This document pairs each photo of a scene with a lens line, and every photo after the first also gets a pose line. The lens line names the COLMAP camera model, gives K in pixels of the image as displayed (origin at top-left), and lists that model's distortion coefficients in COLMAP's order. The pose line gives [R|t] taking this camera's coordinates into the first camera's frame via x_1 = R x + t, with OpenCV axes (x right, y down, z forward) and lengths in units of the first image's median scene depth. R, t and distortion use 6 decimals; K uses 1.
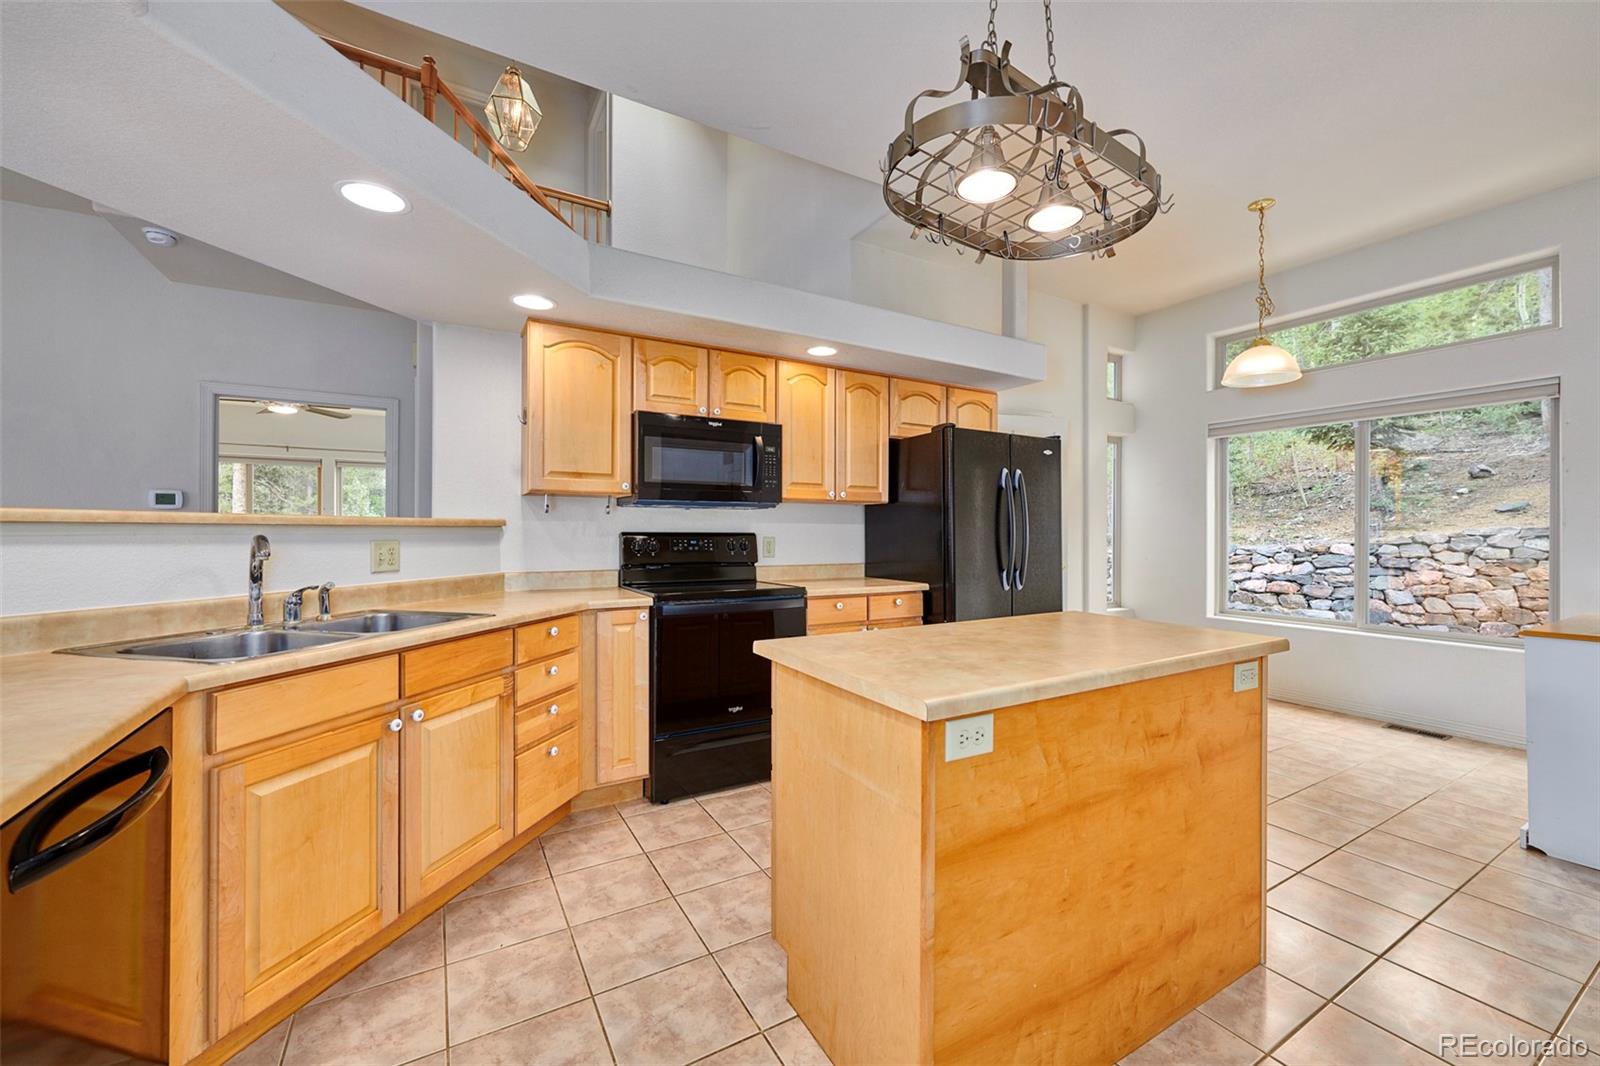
lens RADIAL K [[637.5, 0, 809.7], [0, 637.5, 530.1], [0, 0, 1]] dist [0.025578, 0.000100]
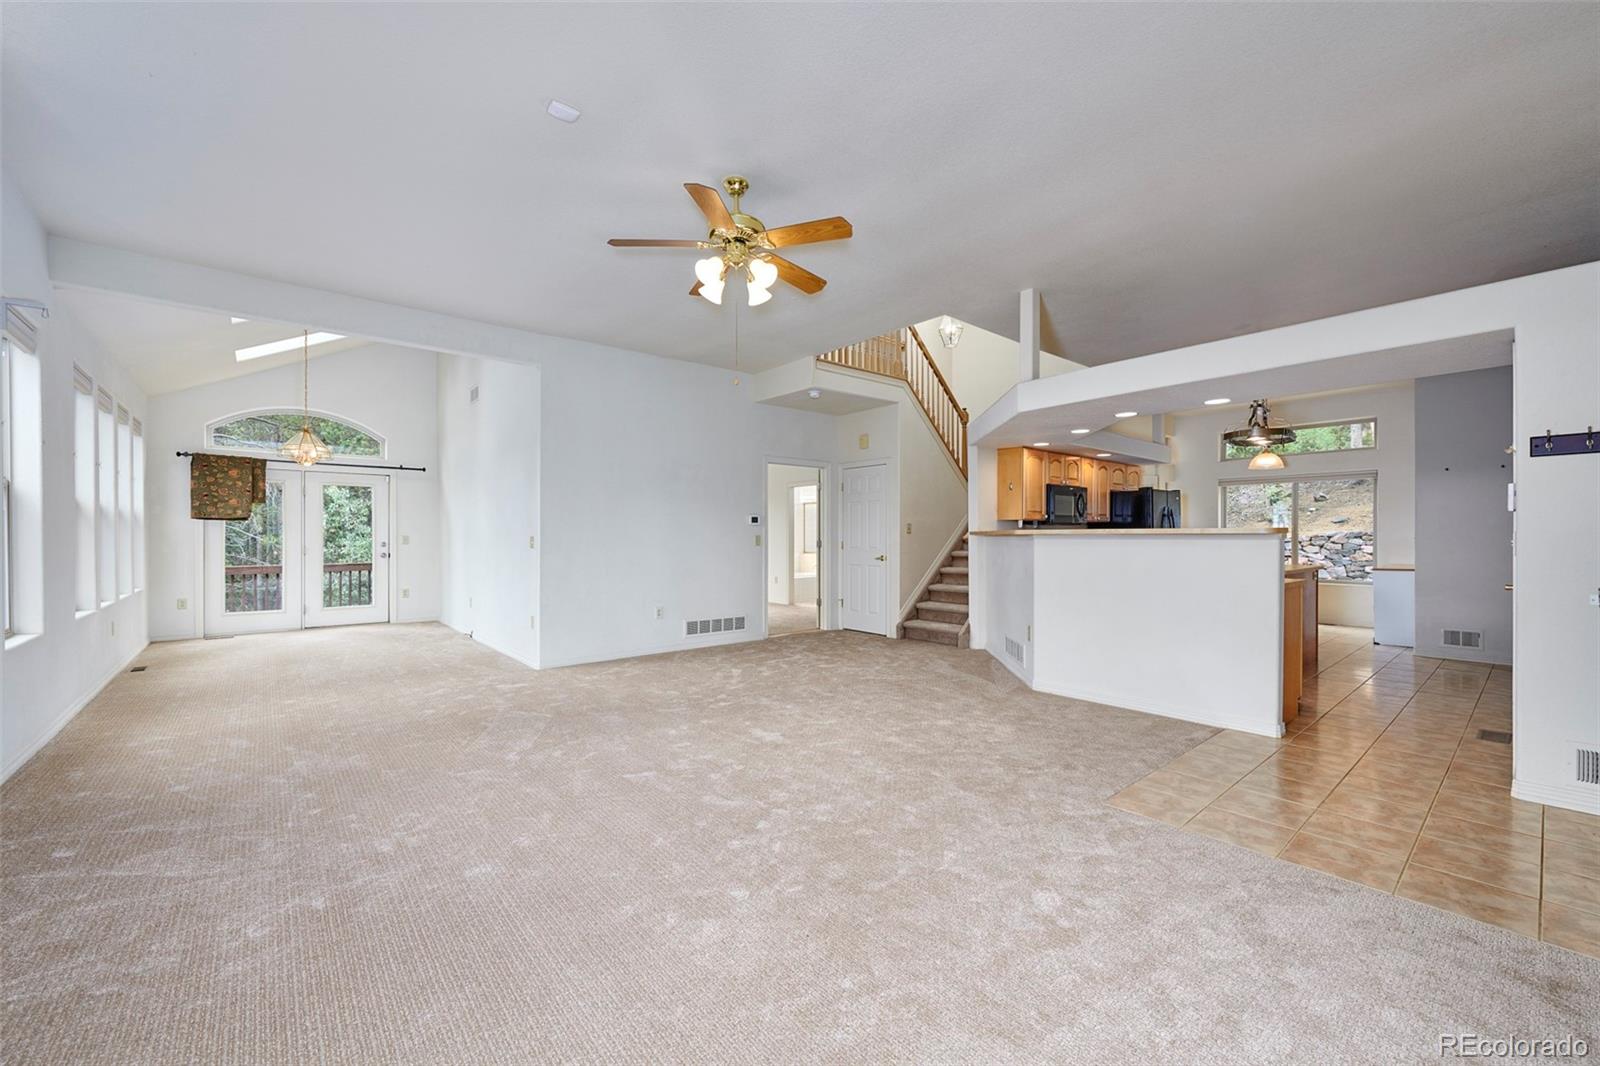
lens RADIAL K [[637.5, 0, 809.7], [0, 637.5, 530.1], [0, 0, 1]] dist [0.025578, 0.000100]
pose [[0.986358, -0.000752, 0.164616, -1.274453], [0.001388, 0.999992, -0.003752, -0.008111], [-0.164611, 0.003929, 0.986351, -0.979366]]
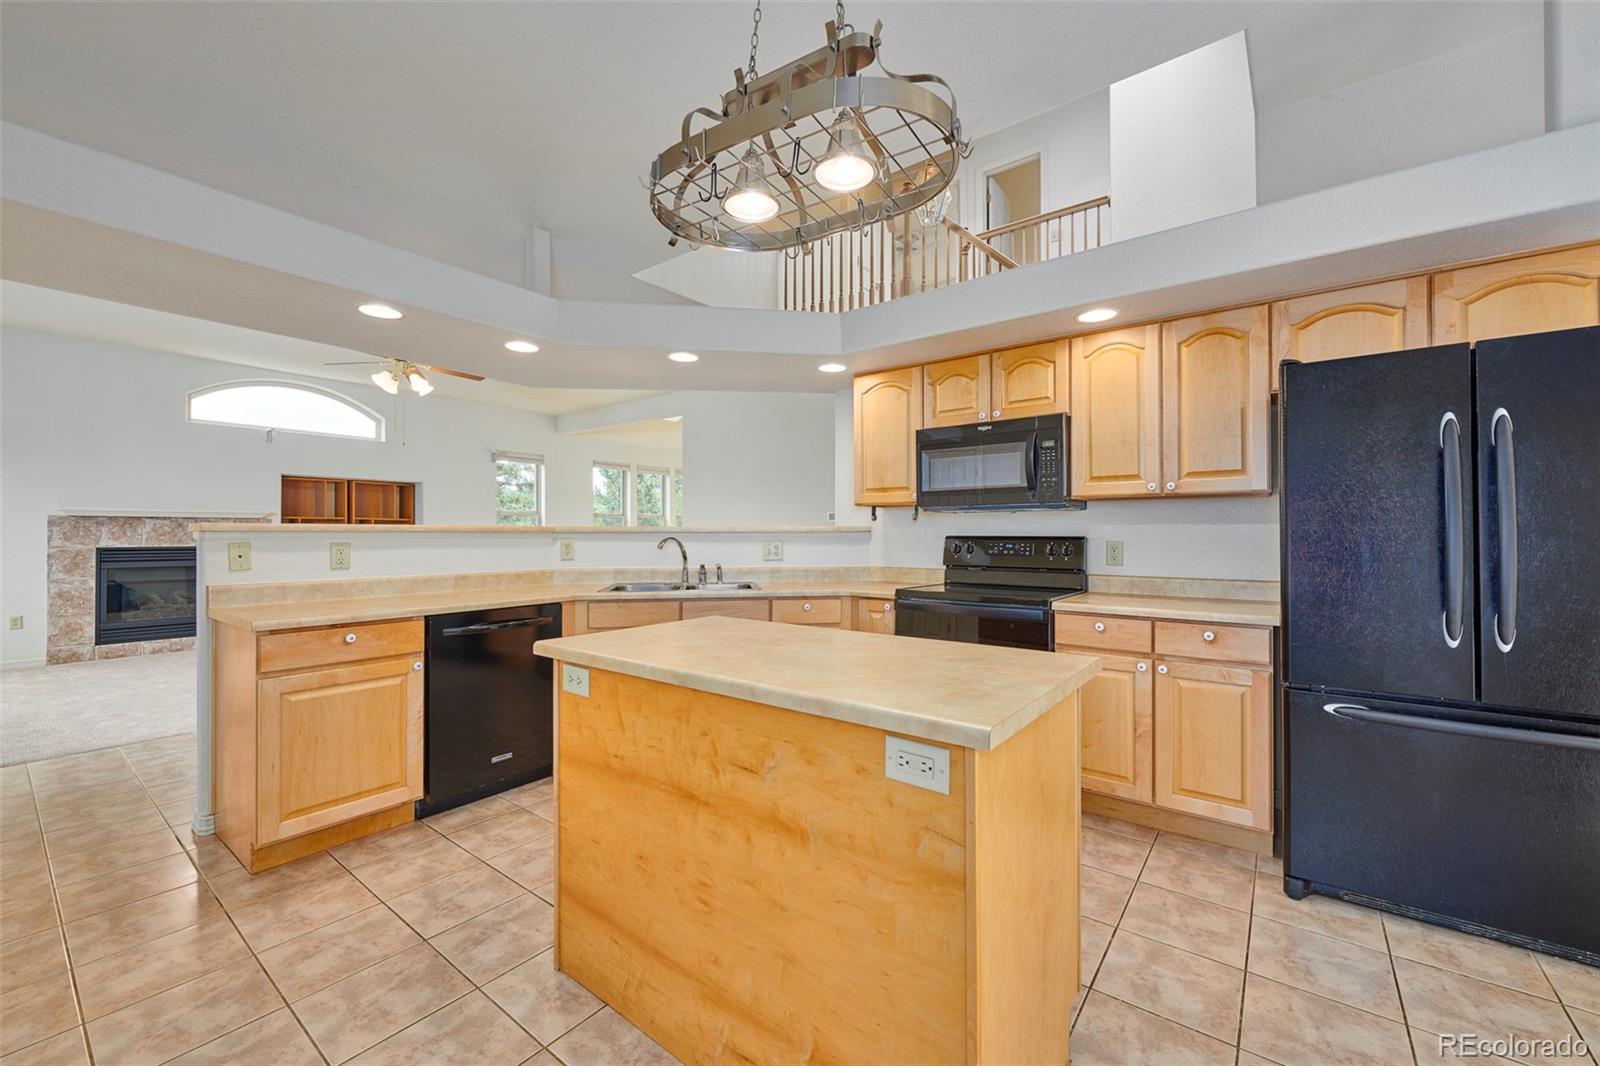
lens RADIAL K [[622.9, 0, 799.0], [0, 622.9, 538.5], [0, 0, 1]] dist [-0.032634, -0.000135]
pose [[0.357955, 0.001436, -0.933738, 0.573935], [0.002811, 0.999993, 0.002615, 0.004020], [0.933735, -0.003561, 0.357948, 0.330776]]
